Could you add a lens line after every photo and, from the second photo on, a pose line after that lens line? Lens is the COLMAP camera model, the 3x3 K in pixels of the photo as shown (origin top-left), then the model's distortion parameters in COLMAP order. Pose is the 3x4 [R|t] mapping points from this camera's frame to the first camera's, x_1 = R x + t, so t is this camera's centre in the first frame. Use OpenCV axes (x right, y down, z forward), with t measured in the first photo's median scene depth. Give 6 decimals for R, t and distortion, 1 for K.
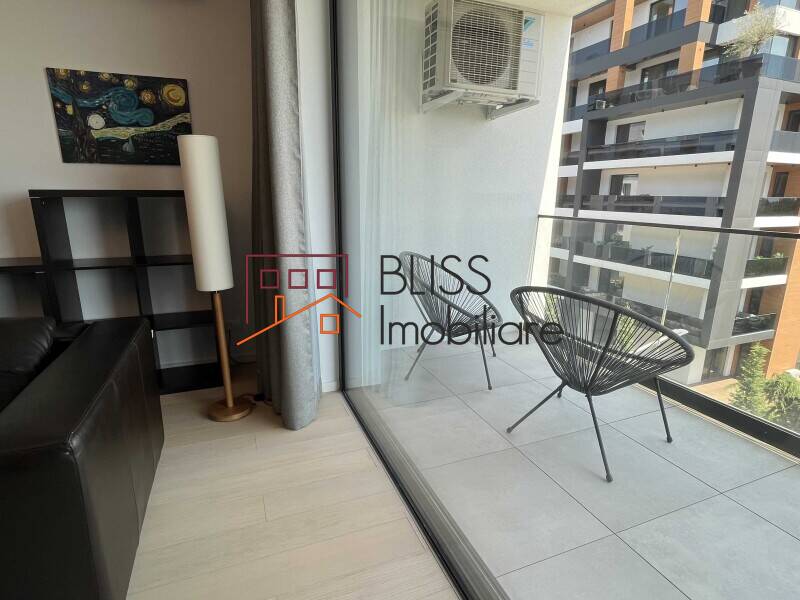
lens RADIAL K [[428.2, 0, 397.2], [0, 428.2, 297.5], [0, 0, 1]] dist [-0.000280, -0.001373]
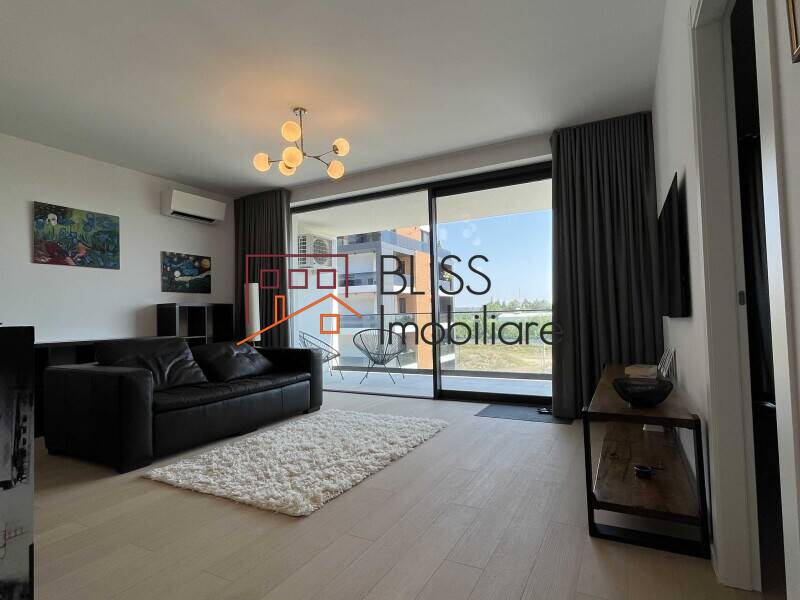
lens RADIAL K [[428.2, 0, 399.6], [0, 428.2, 298.3], [0, 0, 1]] dist [-0.000280, -0.001373]
pose [[0.756337, -0.001231, 0.654181, -1.270054], [0.186369, 0.958964, -0.213668, 0.384241], [-0.627073, 0.283524, 0.725530, -1.255817]]
